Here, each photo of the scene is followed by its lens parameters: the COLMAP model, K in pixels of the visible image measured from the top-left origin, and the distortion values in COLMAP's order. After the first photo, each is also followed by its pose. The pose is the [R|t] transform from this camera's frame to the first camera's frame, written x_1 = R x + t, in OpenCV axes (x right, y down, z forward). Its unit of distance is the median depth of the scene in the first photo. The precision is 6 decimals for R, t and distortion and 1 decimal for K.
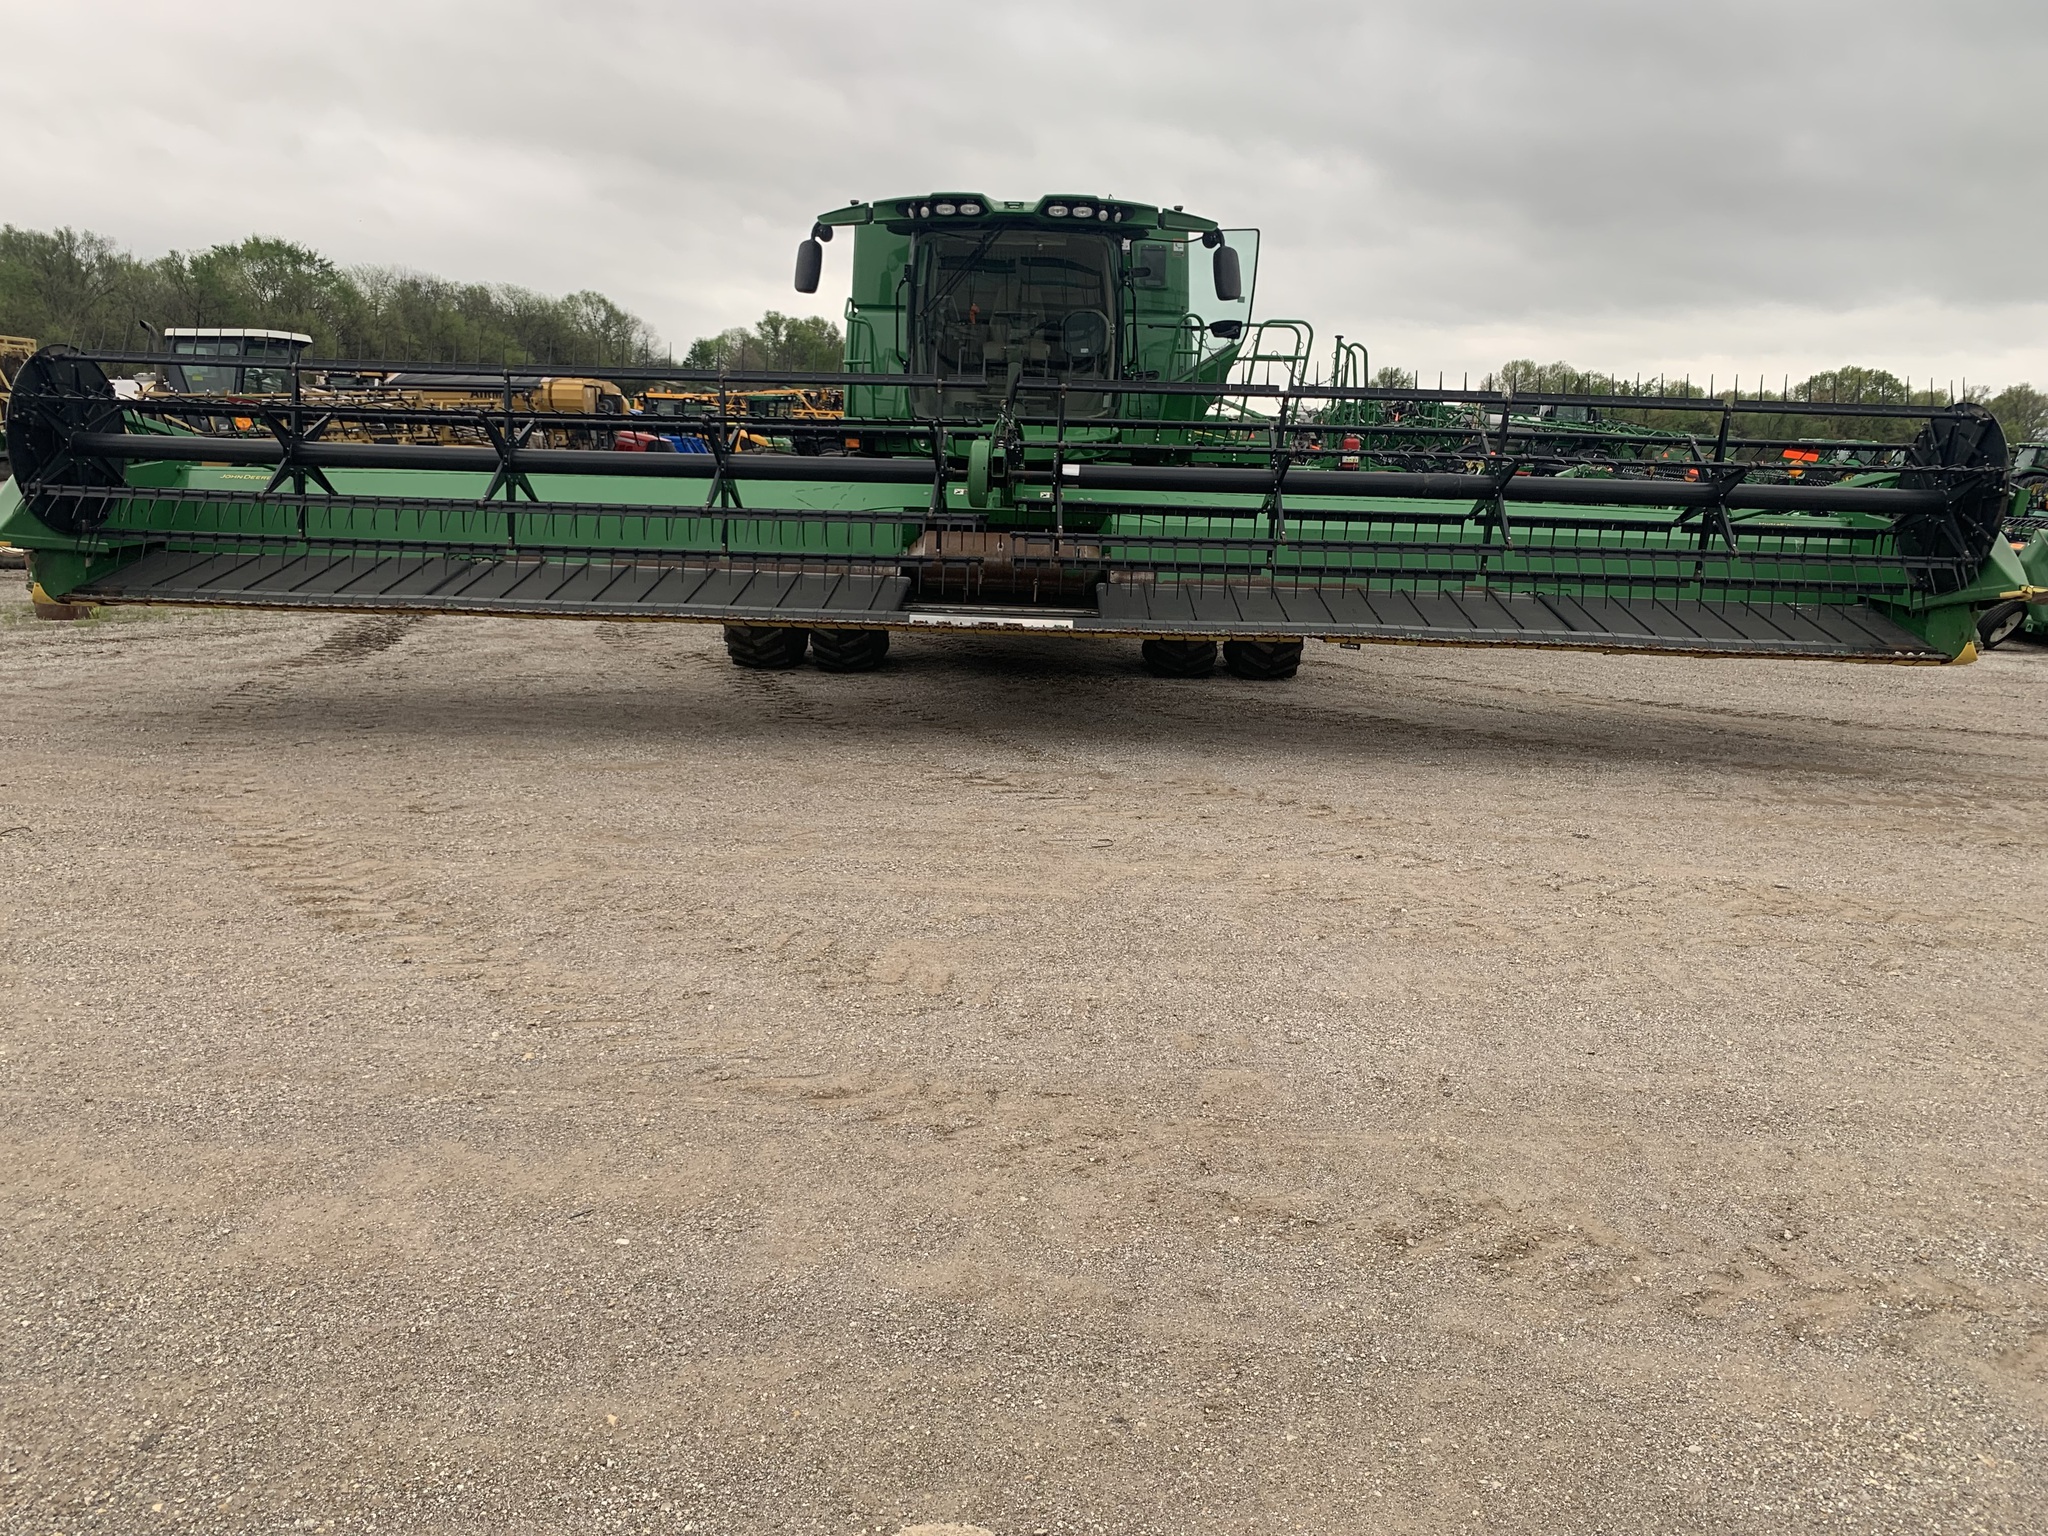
lens RADIAL K [[1579.9, 0, 1023.1], [0, 1579.9, 788.3], [0, 0, 1]] dist [0.032421, -0.046367]
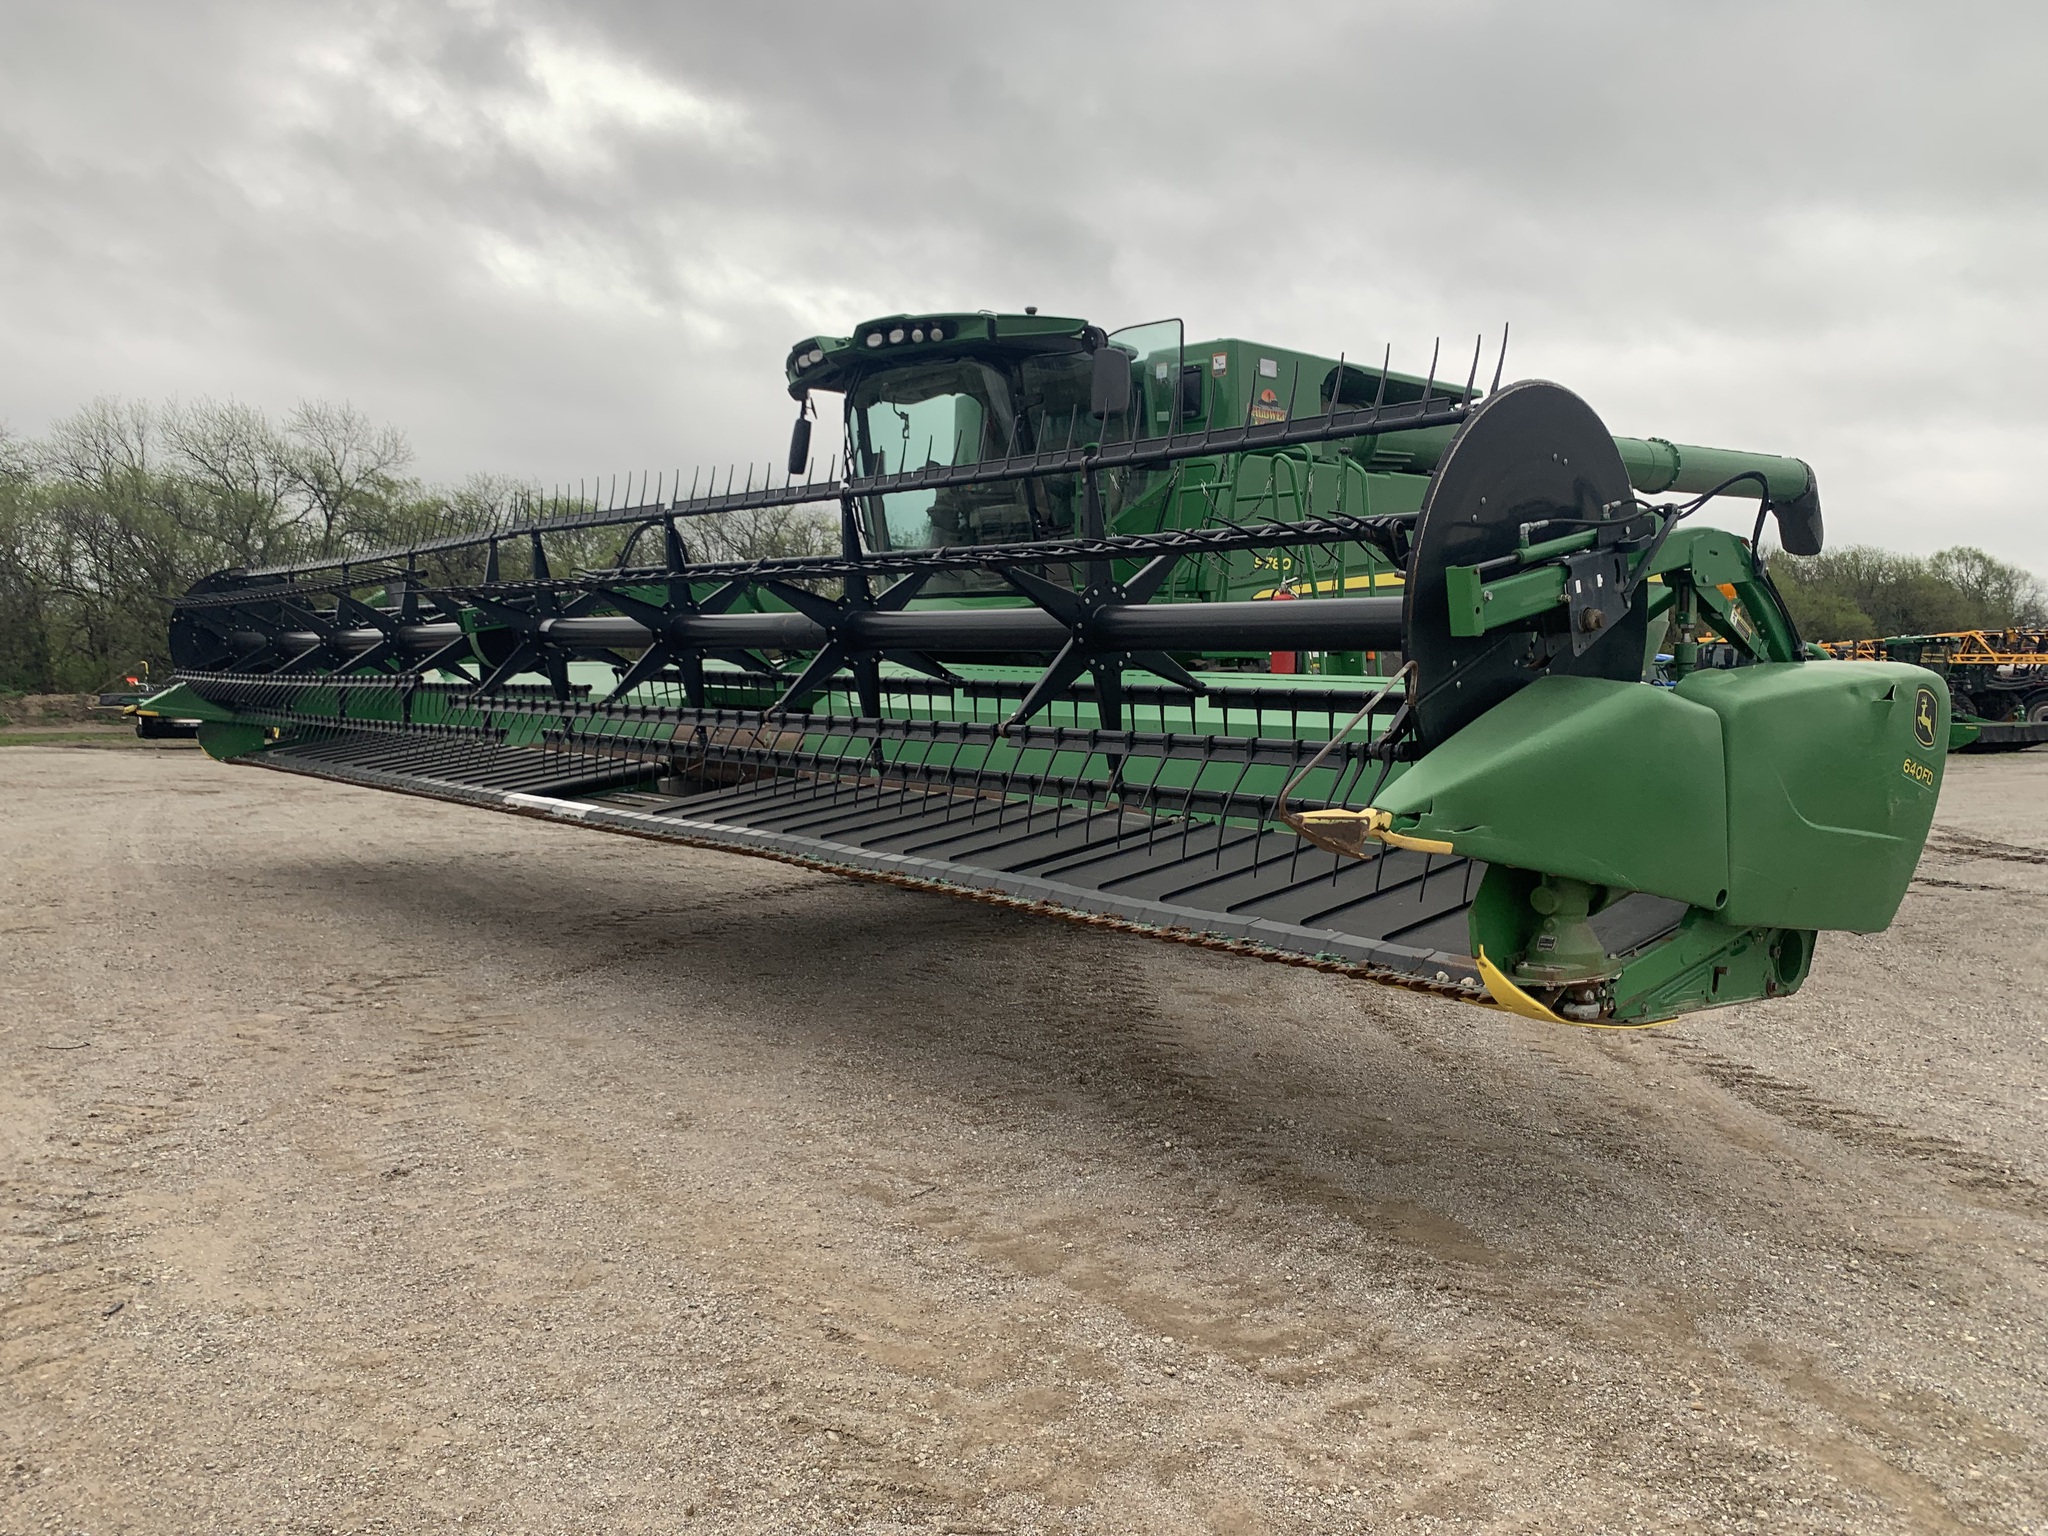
lens RADIAL K [[1579.9, 0, 1021.6], [0, 1579.9, 764.9], [0, 0, 1]] dist [0.032421, -0.046367]
pose [[0.672873, 0.025014, -0.739335, 0.690417], [-0.159166, 0.980916, -0.111671, -0.065476], [0.722432, 0.192817, 0.664013, 0.546489]]
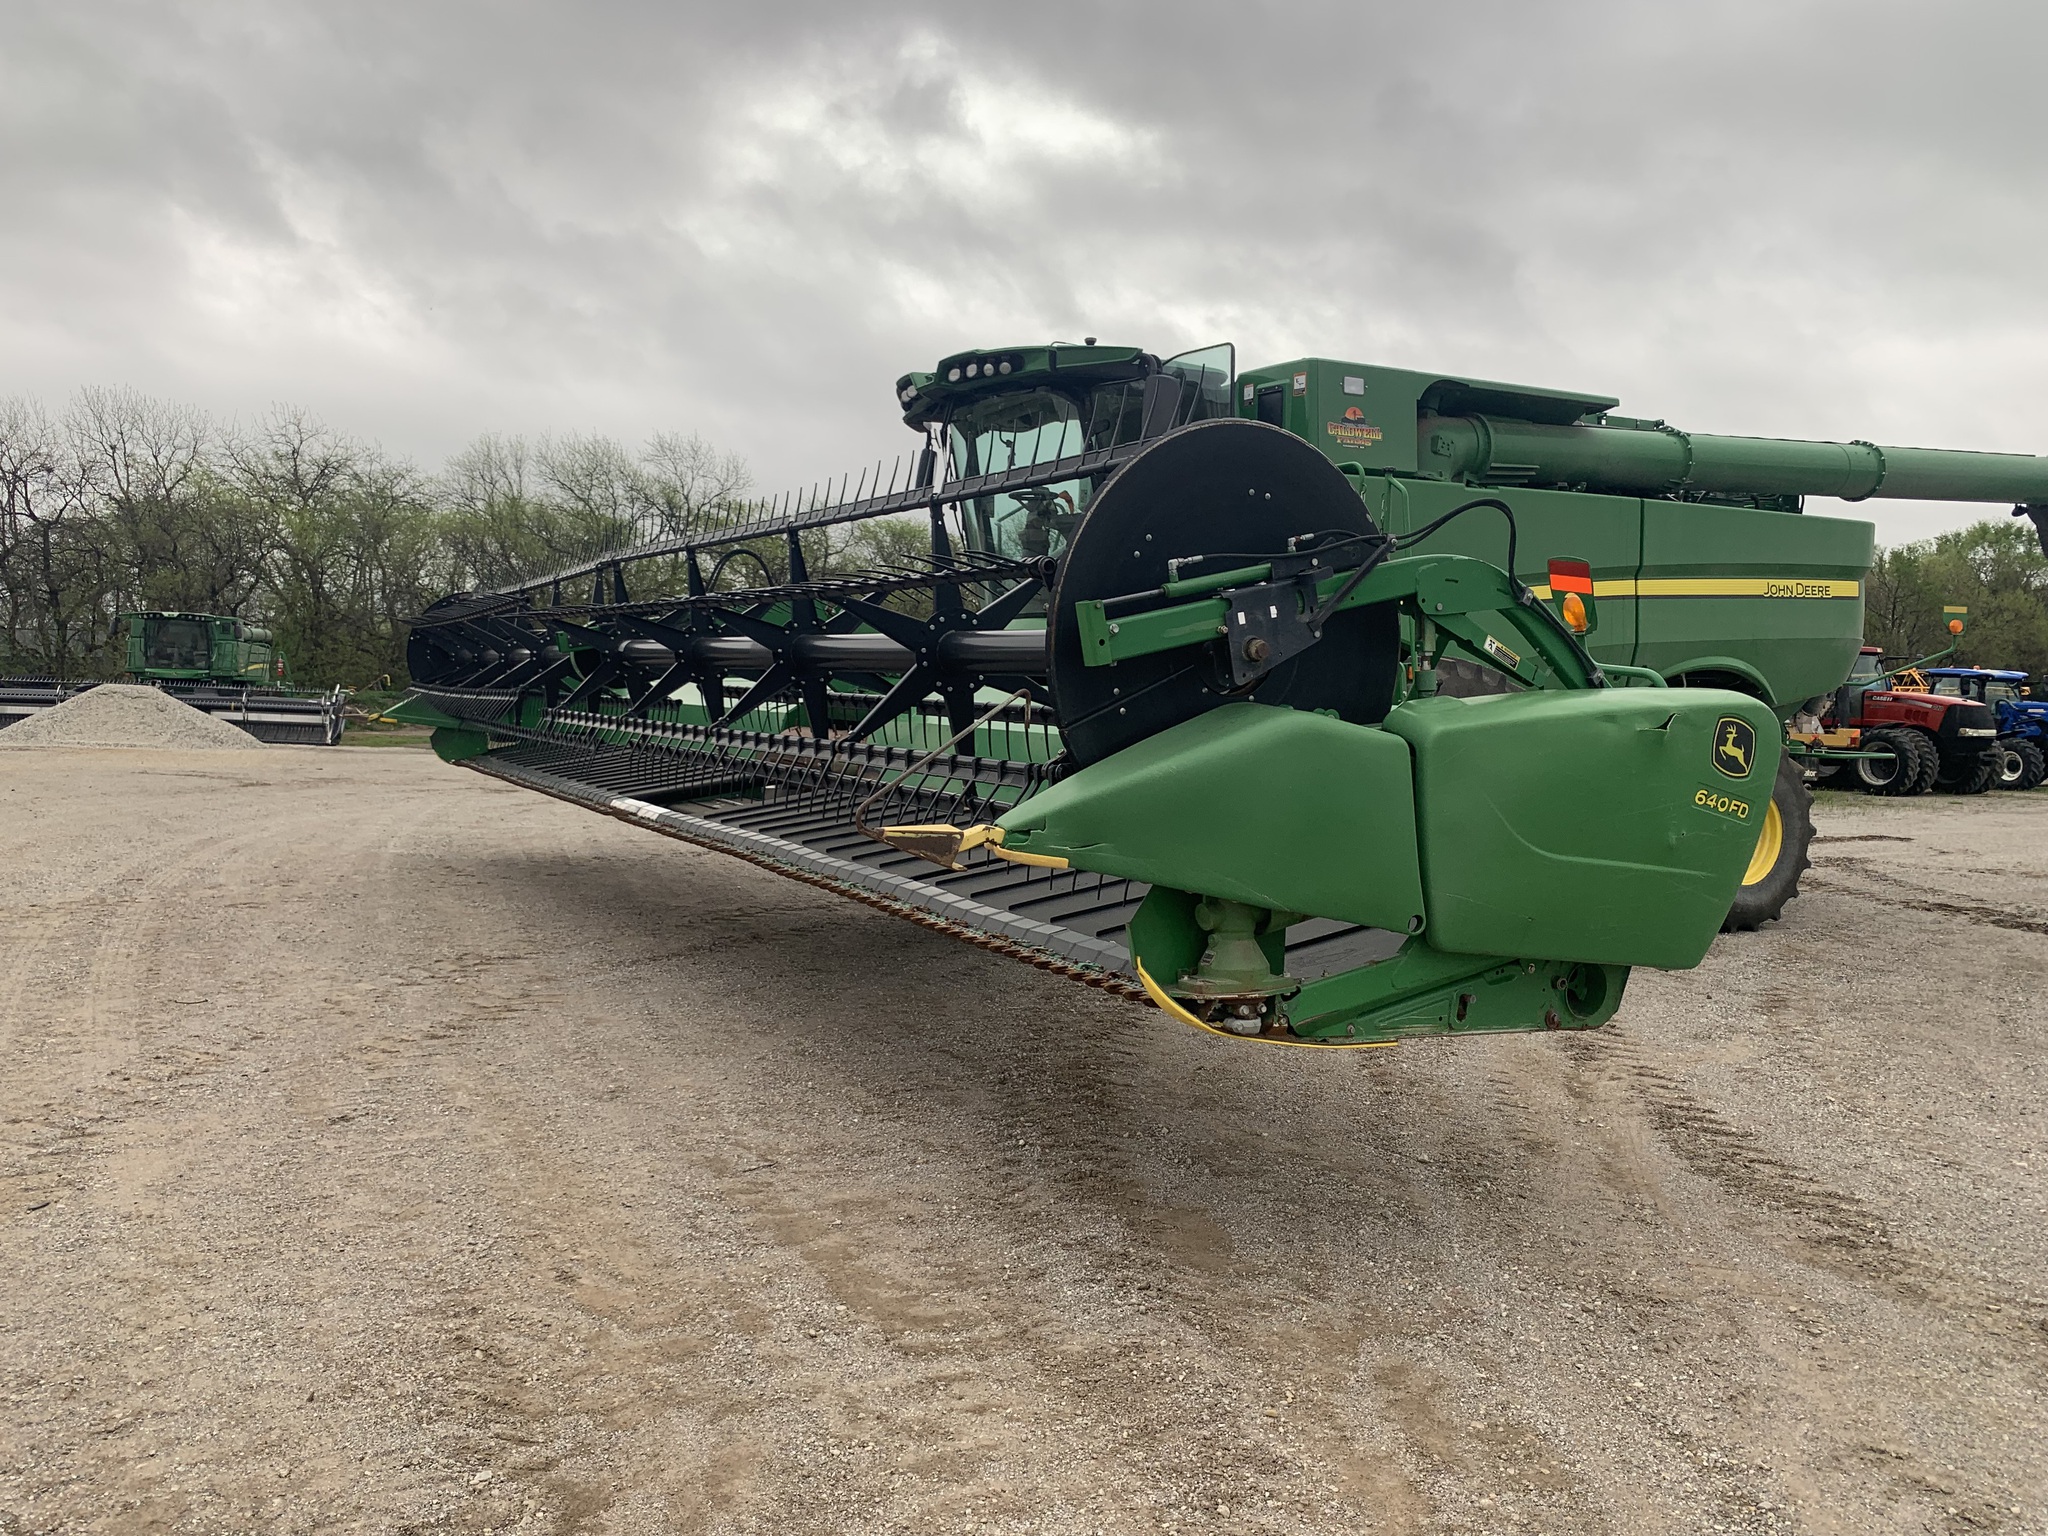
lens RADIAL K [[1579.9, 0, 1002.7], [0, 1579.9, 758.3], [0, 0, 1]] dist [0.032421, -0.046367]
pose [[0.492164, 0.025652, -0.870124, 0.799583], [-0.197800, 0.976715, -0.083086, -0.089416], [0.847732, 0.213002, 0.485778, 0.640968]]
